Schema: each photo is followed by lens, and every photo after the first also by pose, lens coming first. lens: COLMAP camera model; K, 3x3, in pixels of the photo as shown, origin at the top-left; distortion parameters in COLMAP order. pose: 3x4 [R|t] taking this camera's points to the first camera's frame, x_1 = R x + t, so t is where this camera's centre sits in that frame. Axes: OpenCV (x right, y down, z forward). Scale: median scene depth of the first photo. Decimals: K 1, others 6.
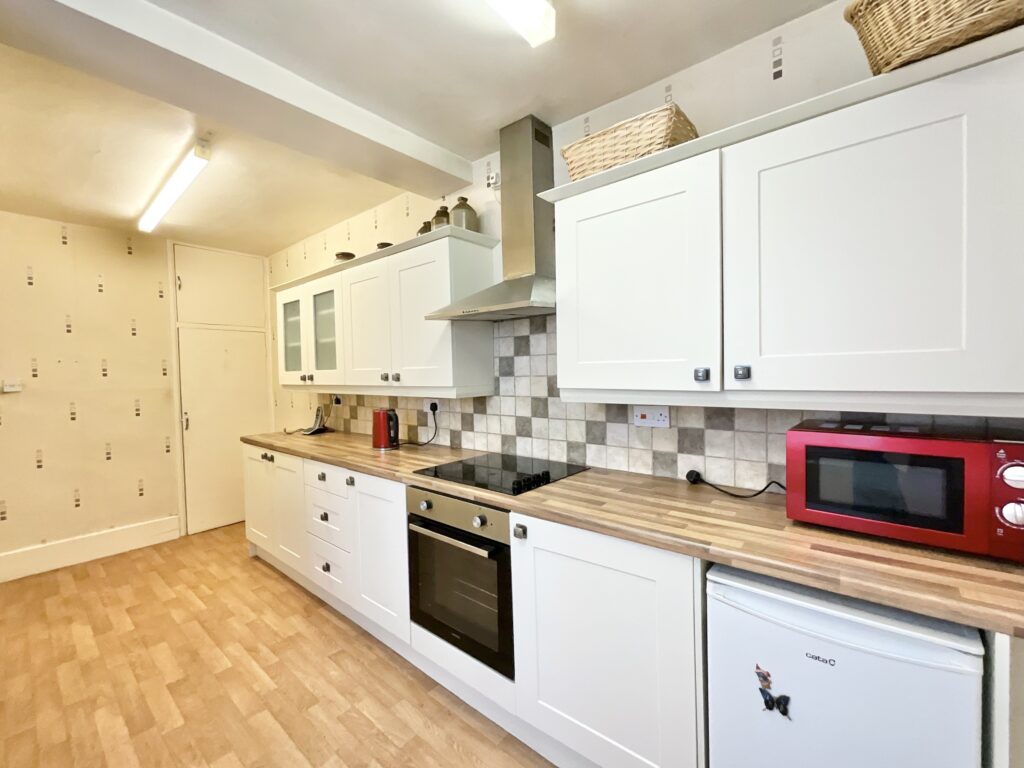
lens RADIAL K [[422.7, 0, 507.8], [0, 422.7, 386.3], [0, 0, 1]] dist [-0.002847, -0.000917]
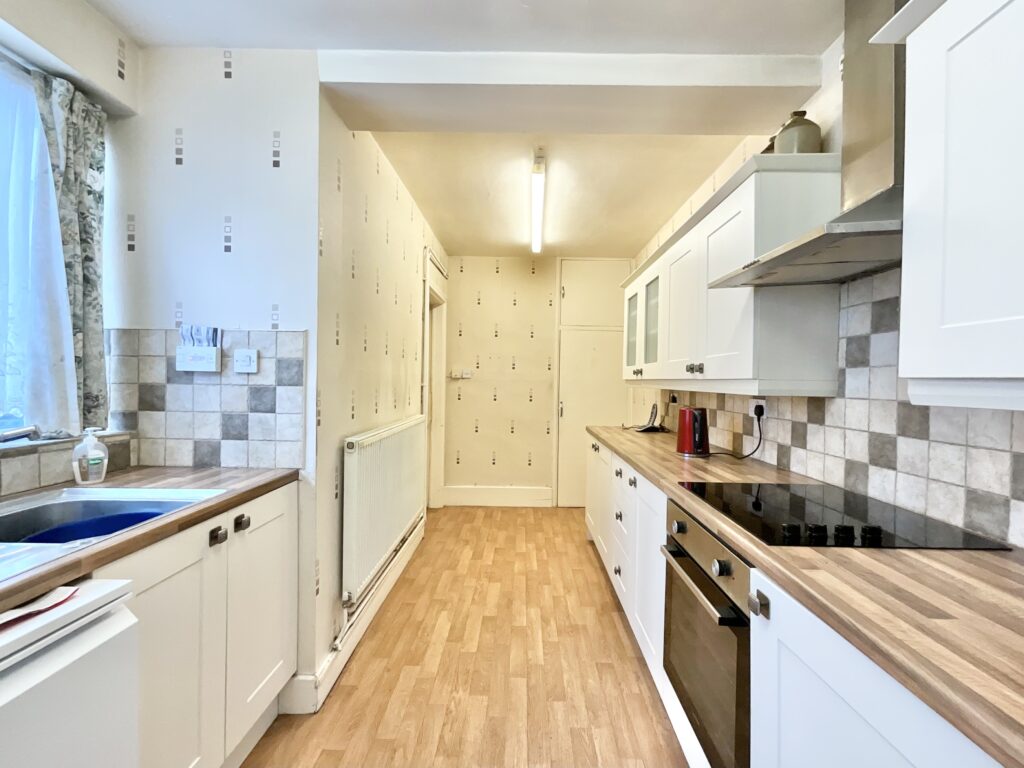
lens RADIAL K [[444.2, 0, 521.1], [0, 444.2, 385.0], [0, 0, 1]] dist [-0.003068, -0.000024]
pose [[0.642521, 0.038970, -0.765277, 0.179493], [-0.056220, 0.998412, 0.003640, 0.028614], [0.764203, 0.040685, 0.643691, 0.195433]]
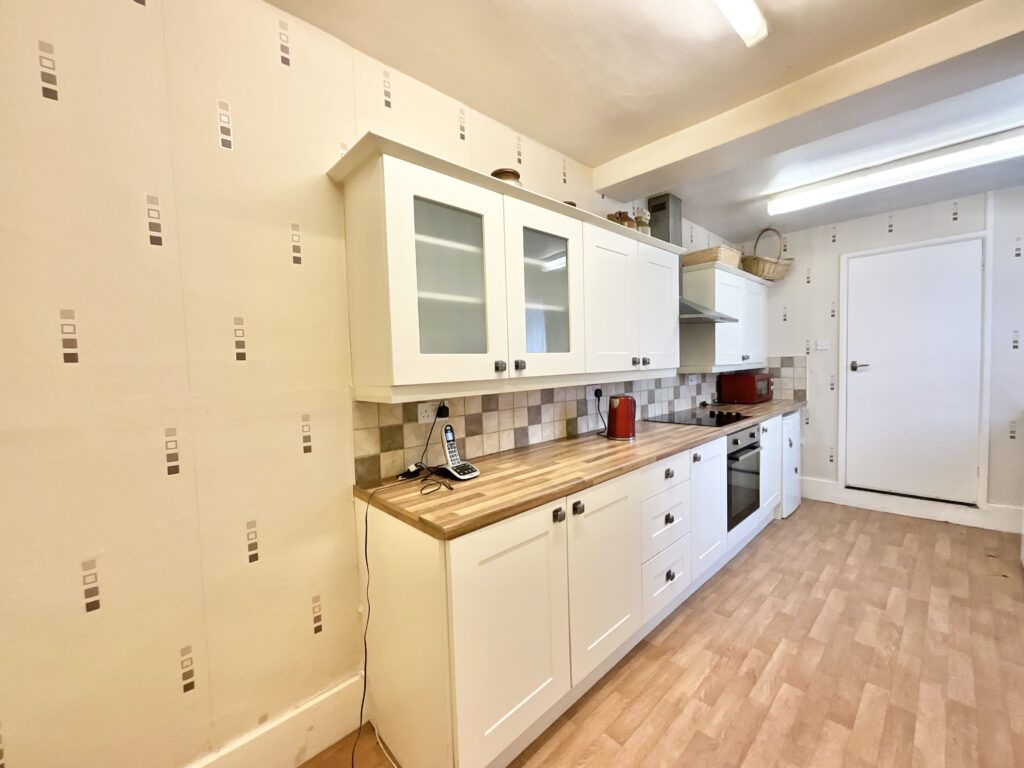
lens RADIAL K [[422.7, 0, 499.7], [0, 422.7, 384.1], [0, 0, 1]] dist [-0.002847, -0.000917]
pose [[0.120379, -0.031485, 0.992229, -1.407865], [0.063038, 0.997722, 0.024012, -0.013795], [-0.990725, 0.059657, 0.122090, 1.289062]]
